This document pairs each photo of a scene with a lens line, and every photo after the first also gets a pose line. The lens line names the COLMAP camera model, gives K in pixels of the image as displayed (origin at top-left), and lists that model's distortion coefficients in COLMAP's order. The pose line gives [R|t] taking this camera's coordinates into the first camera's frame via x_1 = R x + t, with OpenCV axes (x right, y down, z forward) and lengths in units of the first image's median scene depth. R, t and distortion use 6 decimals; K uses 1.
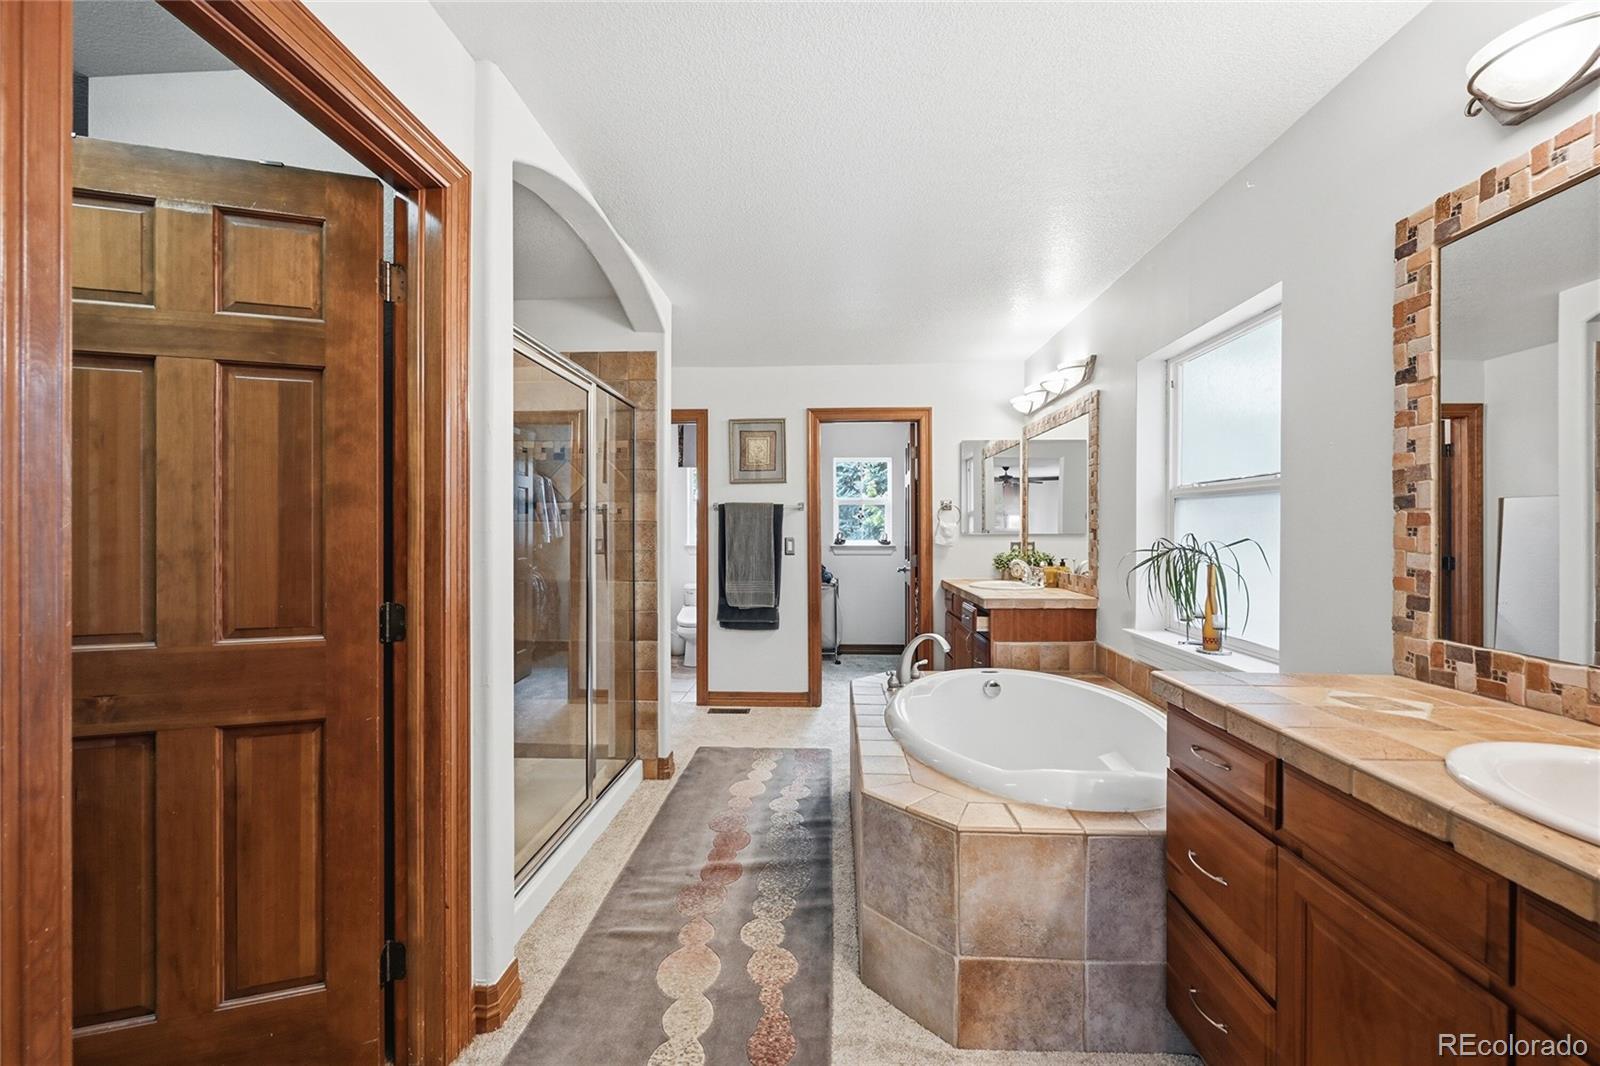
lens RADIAL K [[631.1, 0, 799.8], [0, 631.1, 529.5], [0, 0, 1]] dist [0.001439, 0.000003]
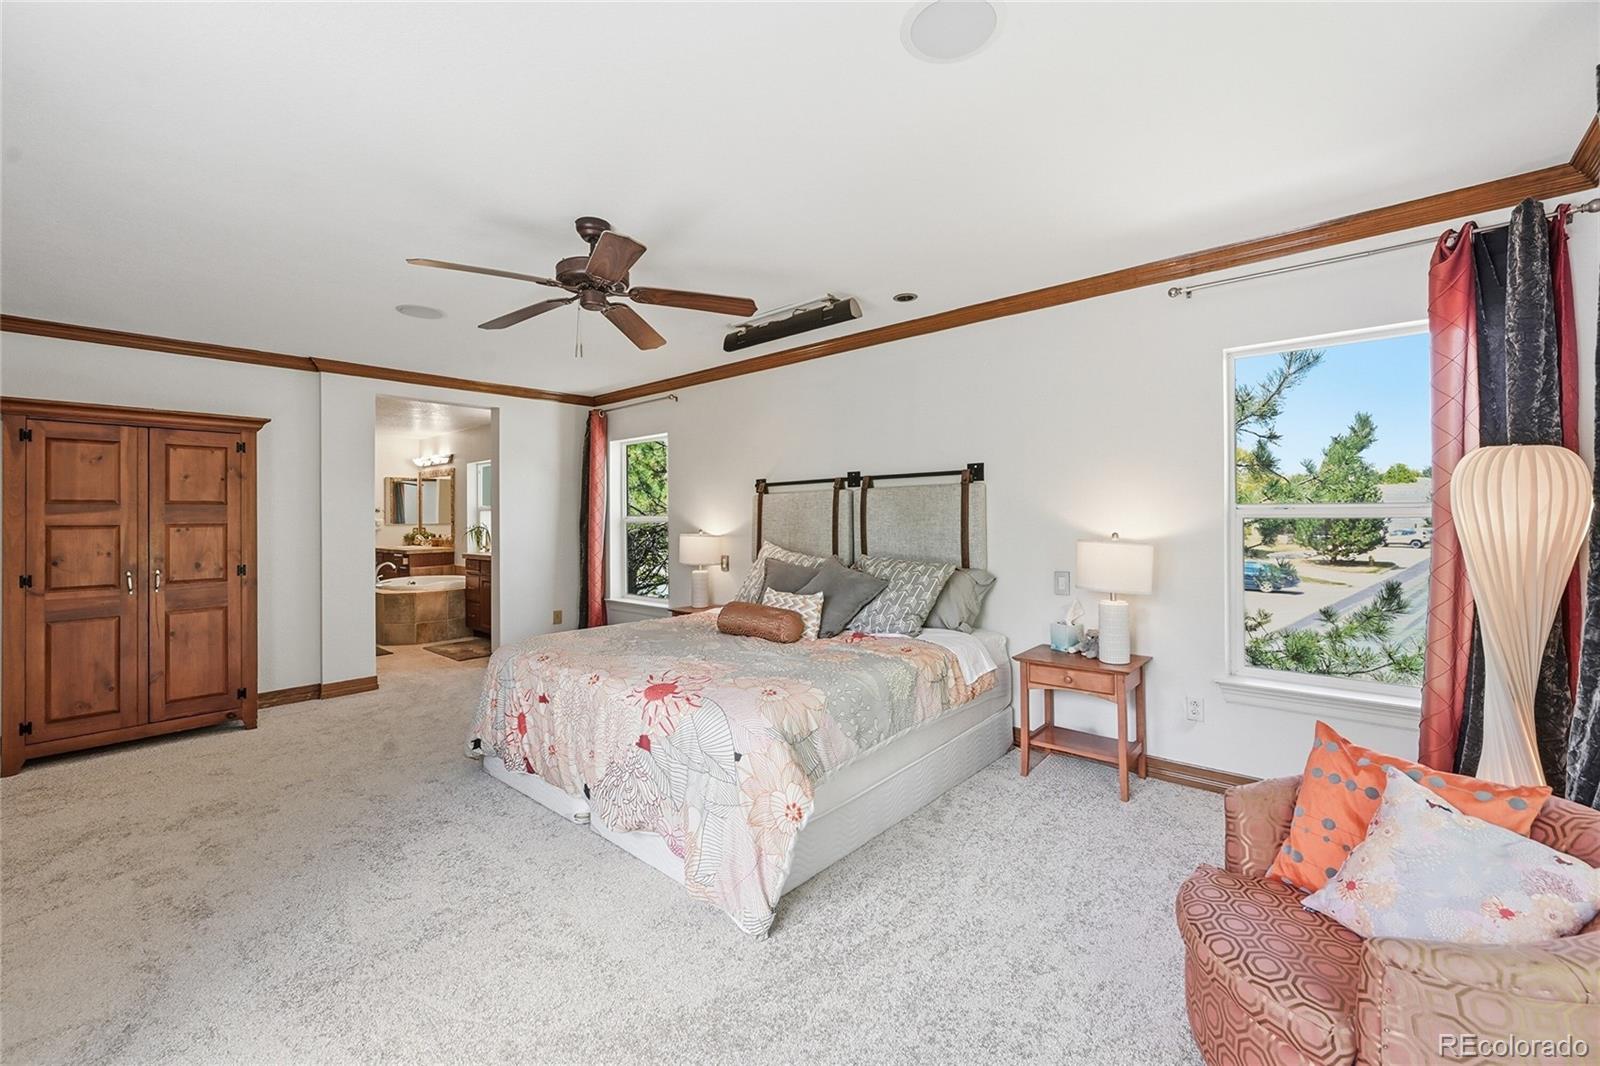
lens RADIAL K [[631.1, 0, 801.2], [0, 631.1, 519.4], [0, 0, 1]] dist [0.001439, 0.000003]
pose [[0.604766, -0.004122, 0.796392, -0.726210], [0.005429, 0.999985, 0.001053, -0.004432], [-0.796385, 0.003686, 0.604779, -1.689476]]
